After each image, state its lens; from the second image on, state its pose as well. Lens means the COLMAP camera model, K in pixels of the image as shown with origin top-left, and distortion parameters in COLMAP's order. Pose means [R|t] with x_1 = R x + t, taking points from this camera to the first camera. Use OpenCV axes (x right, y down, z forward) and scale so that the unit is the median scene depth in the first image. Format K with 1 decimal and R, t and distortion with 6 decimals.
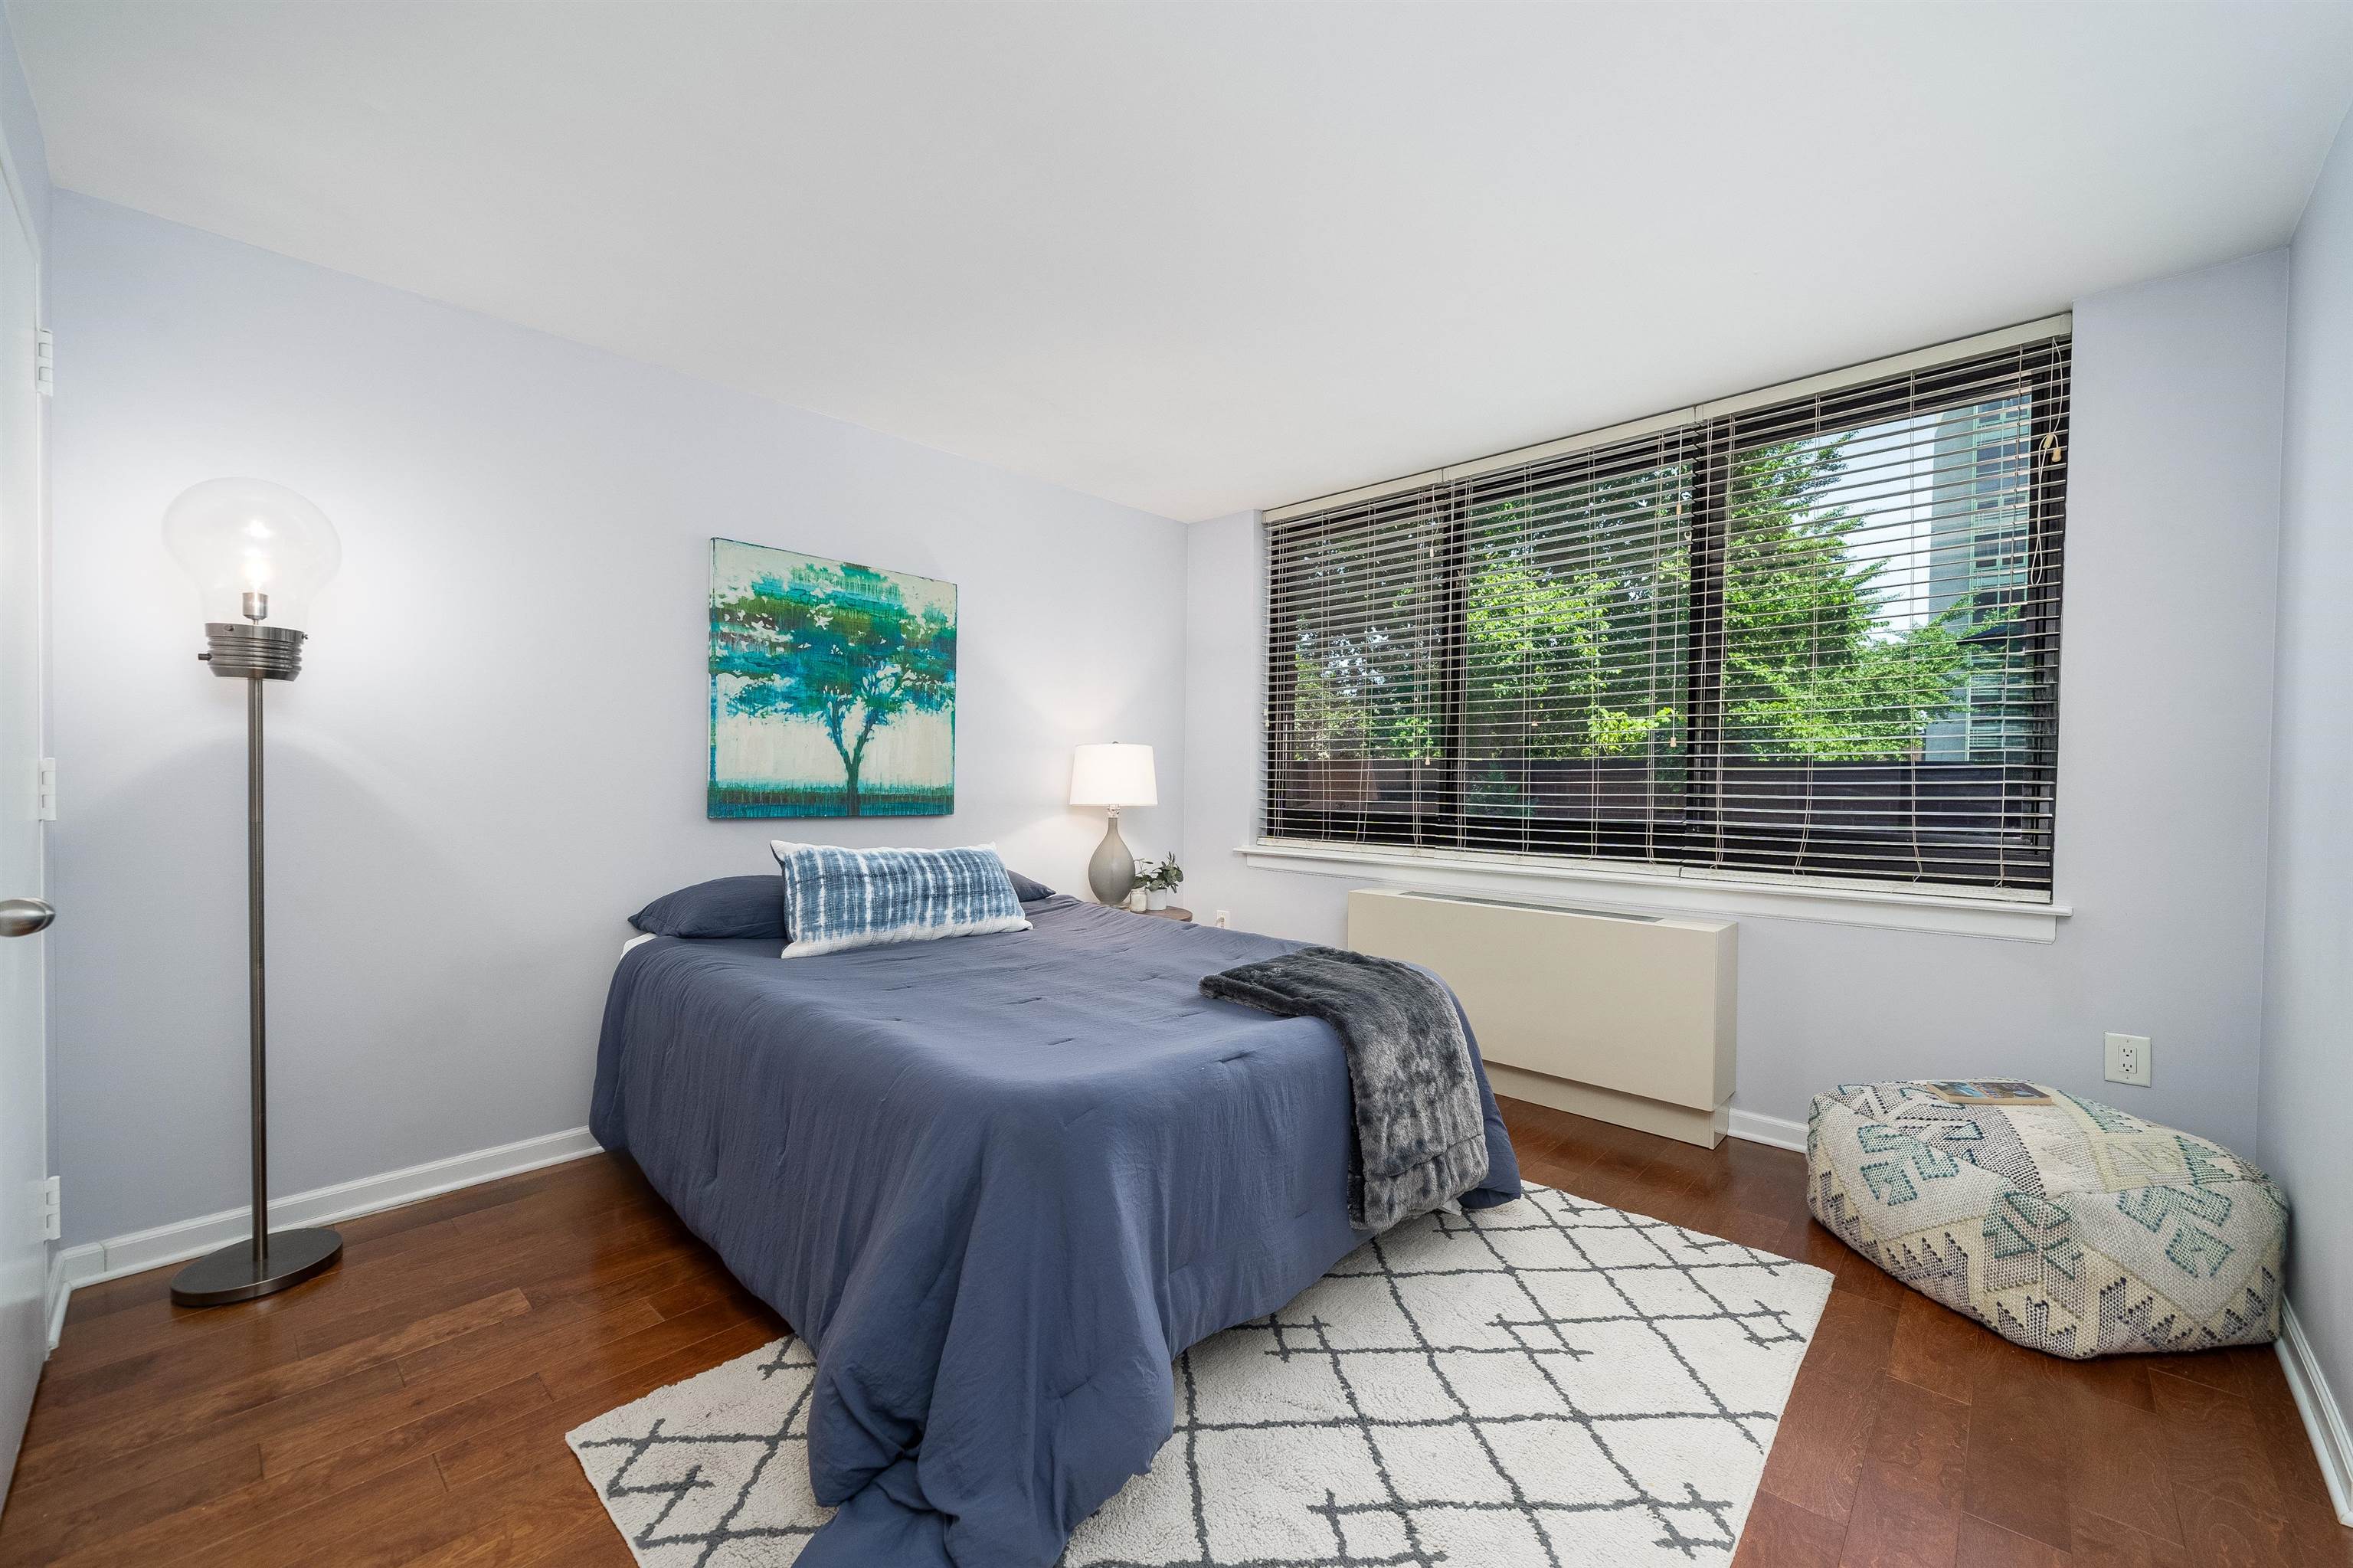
lens RADIAL K [[940.2, 0, 1187.6], [0, 940.2, 786.7], [0, 0, 1]] dist [0.002462, 0.000464]
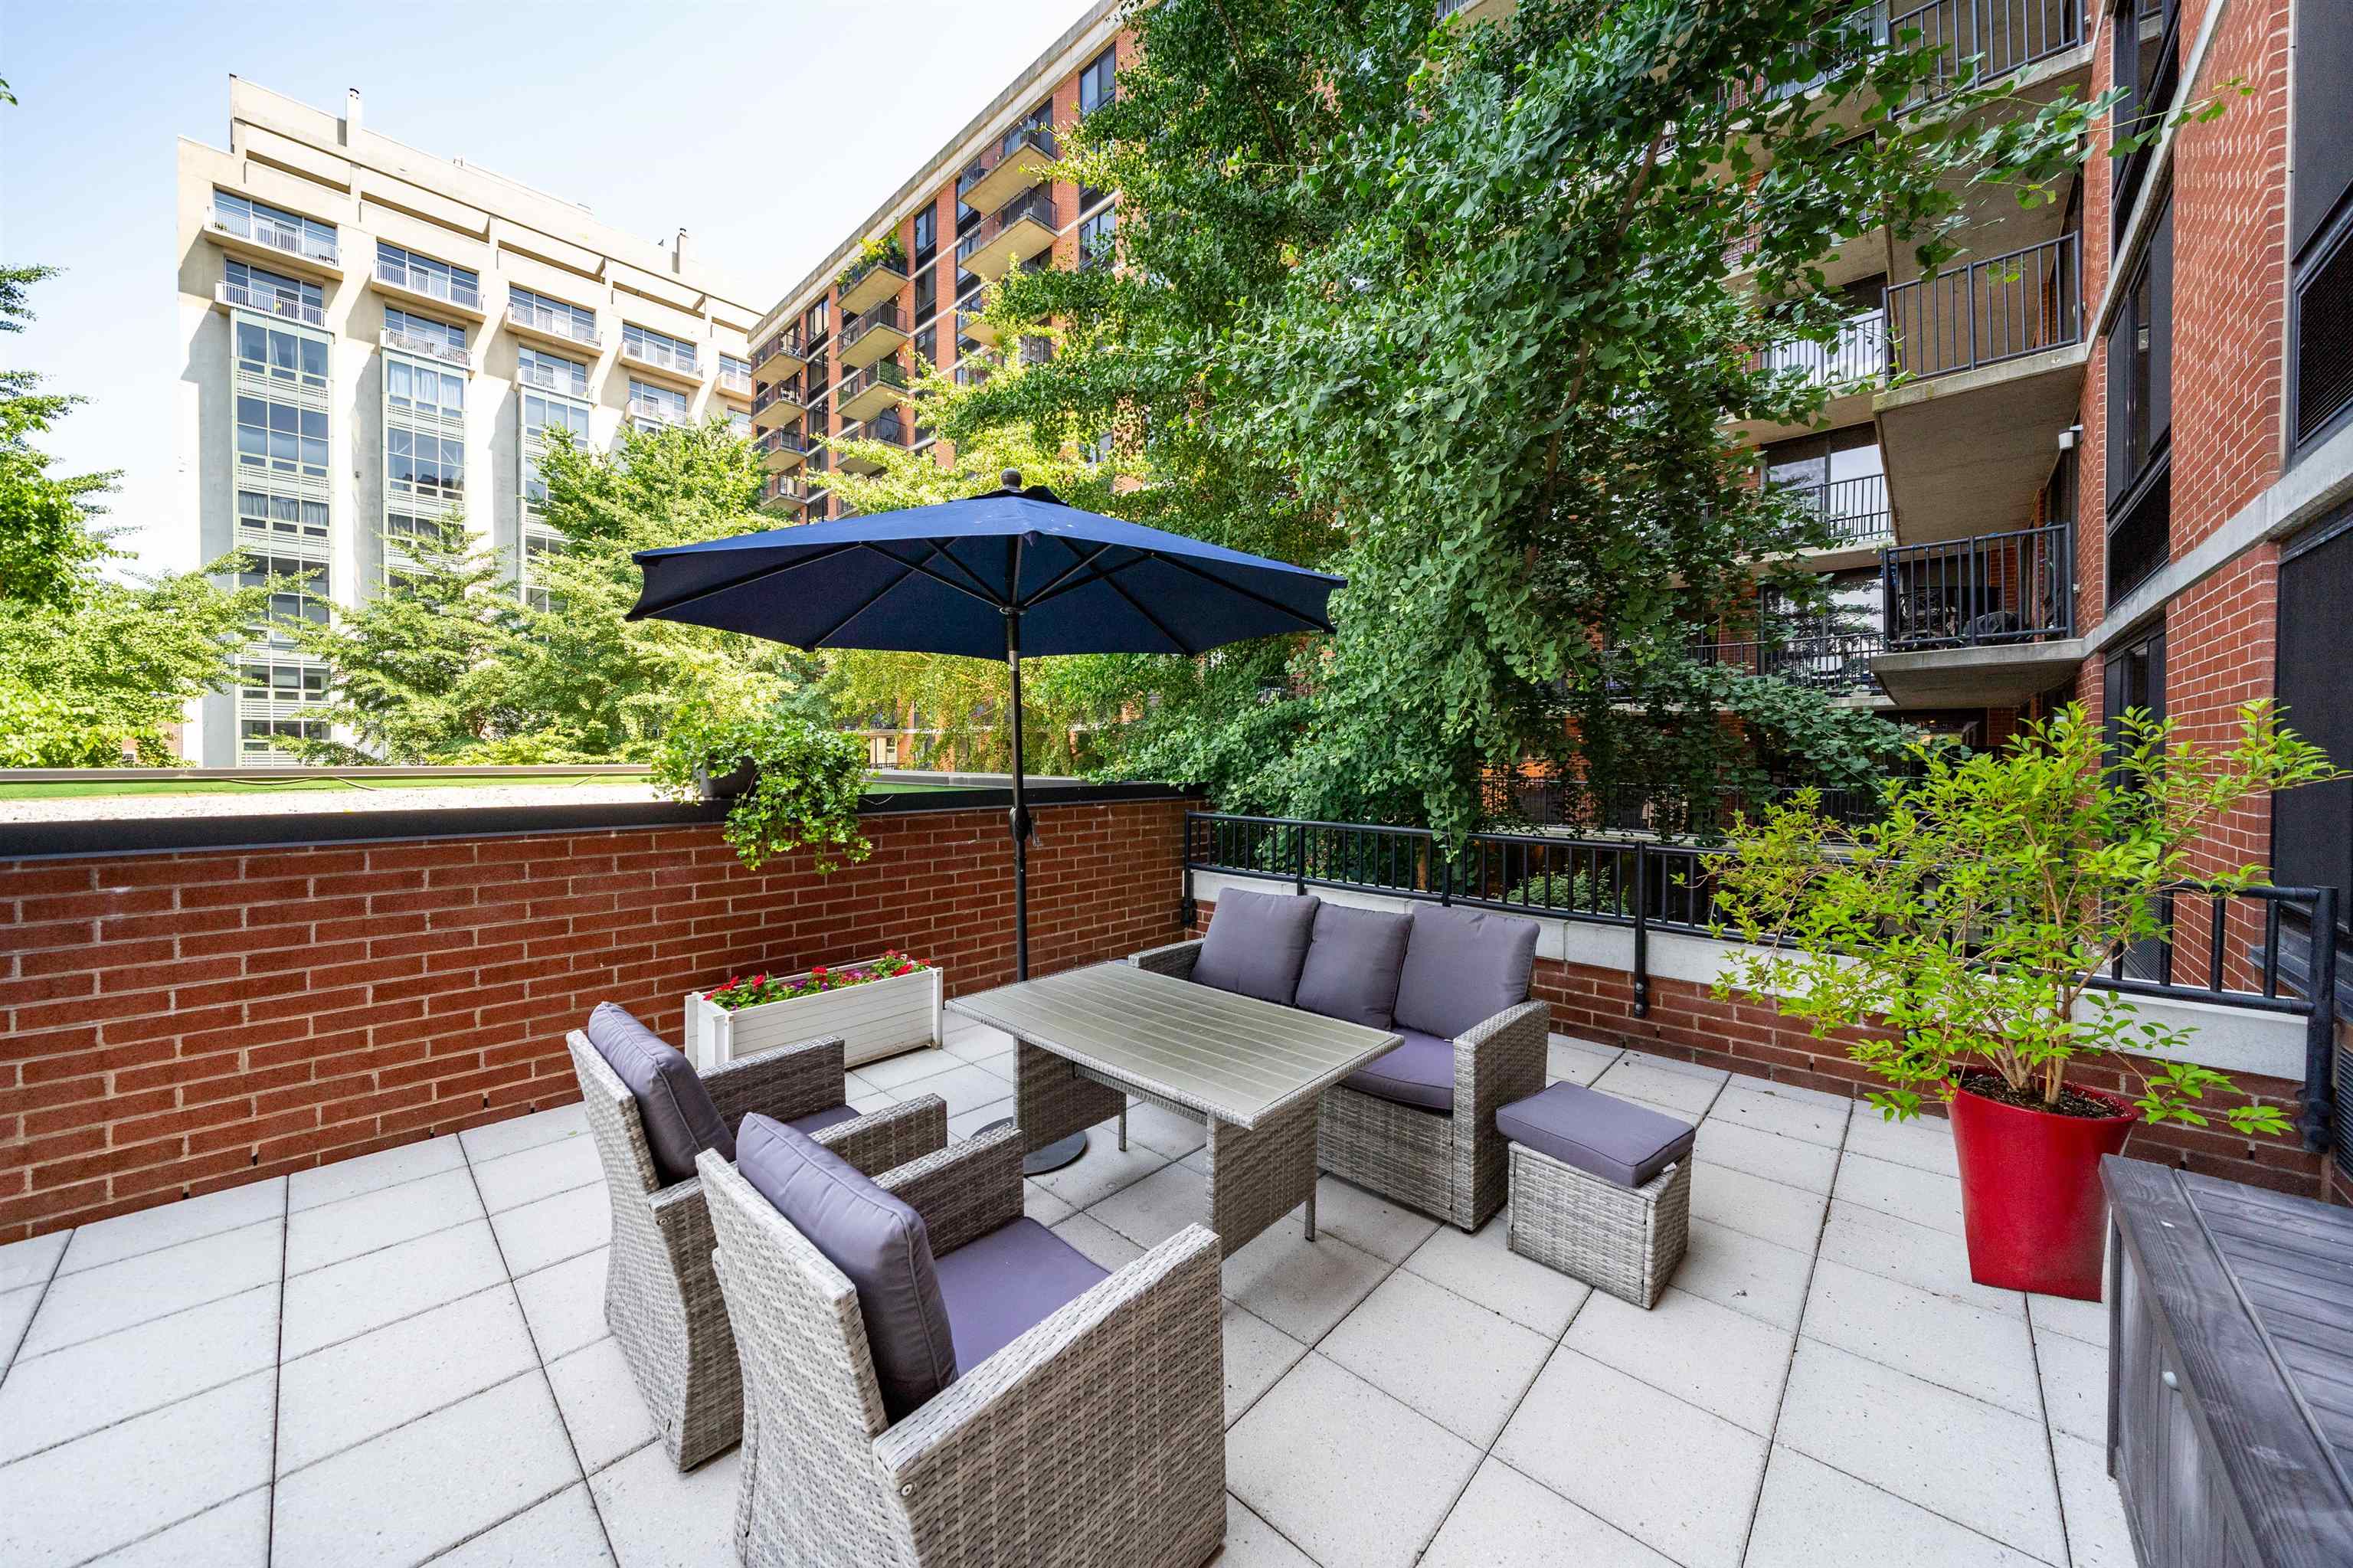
lens RADIAL K [[805.3, 0, 1185.8], [0, 805.3, 763.0], [0, 0, 1]] dist [-0.004514, -0.000251]
pose [[-0.000865, -0.024214, 0.999706, 0.513944], [0.015523, 0.999586, 0.024225, -0.062870], [-0.999879, 0.015540, -0.000488, 0.791598]]
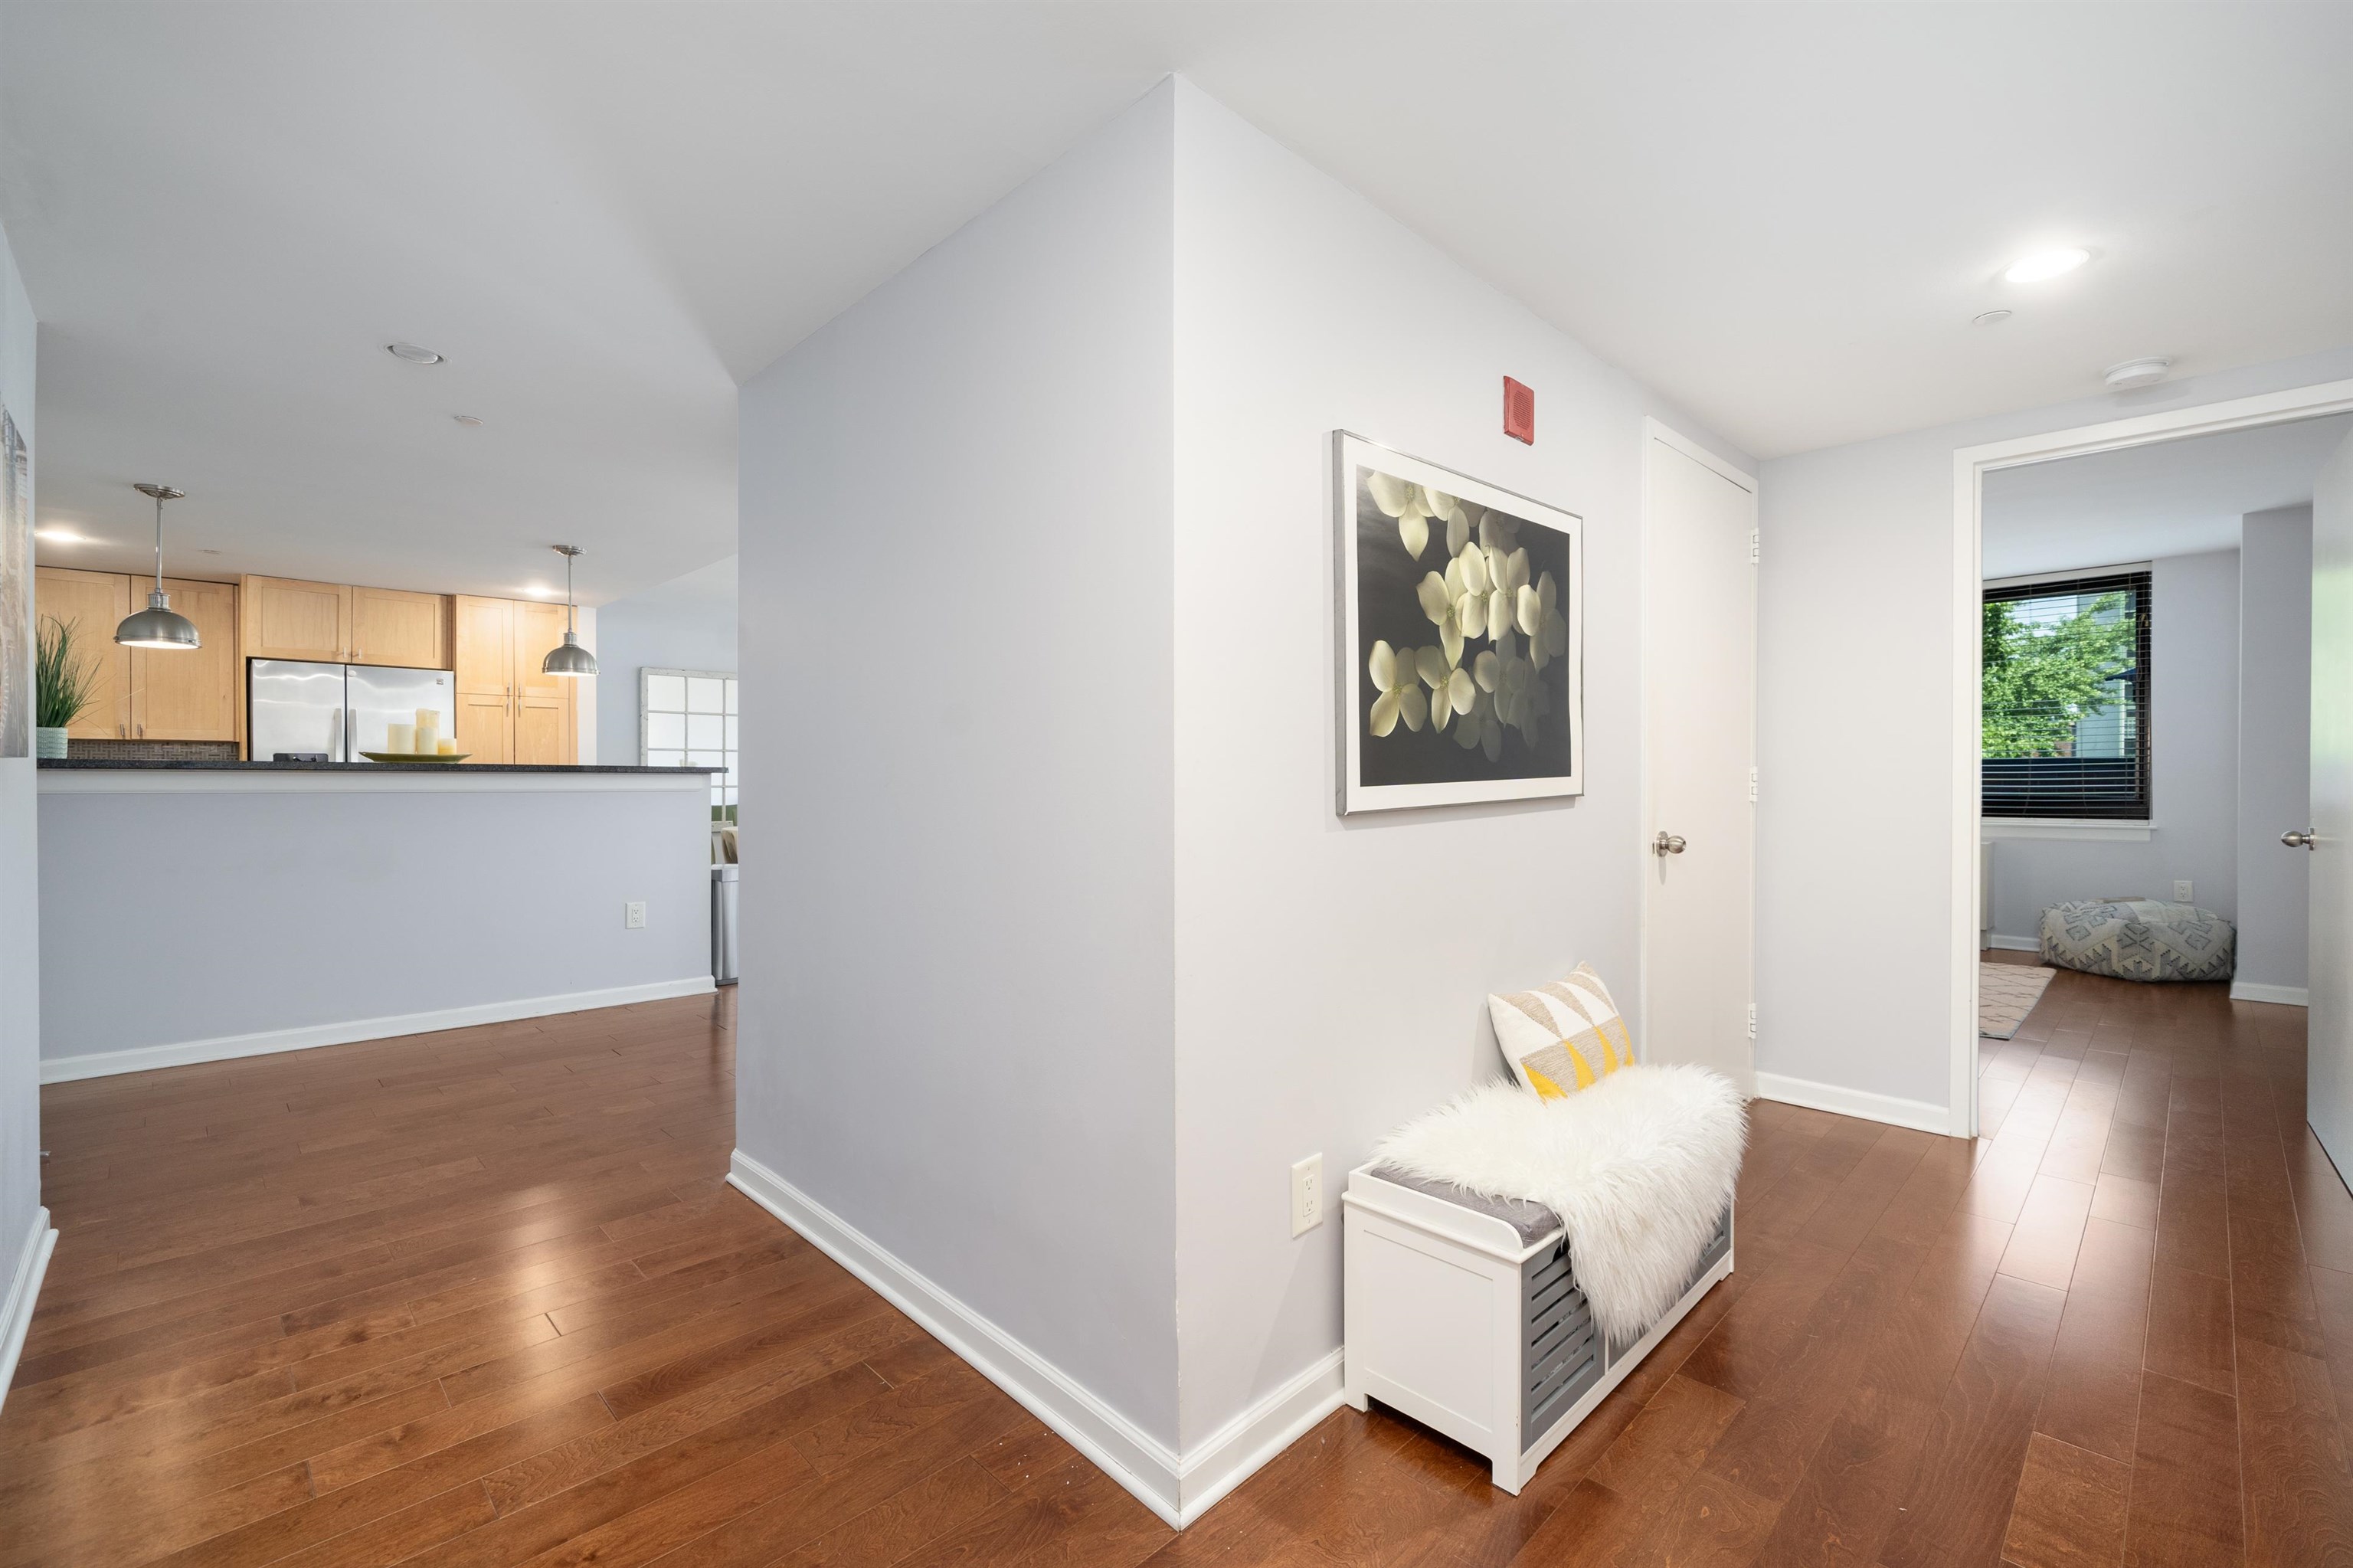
lens RADIAL K [[1017.8, 0, 1193.4], [0, 1017.8, 769.0], [0, 0, 1]] dist [-0.004728, -0.000432]
pose [[0.998630, -0.009081, -0.051524, -0.519164], [0.008078, 0.999775, -0.019629, 0.009217], [0.051691, 0.019186, 0.998479, -0.646018]]
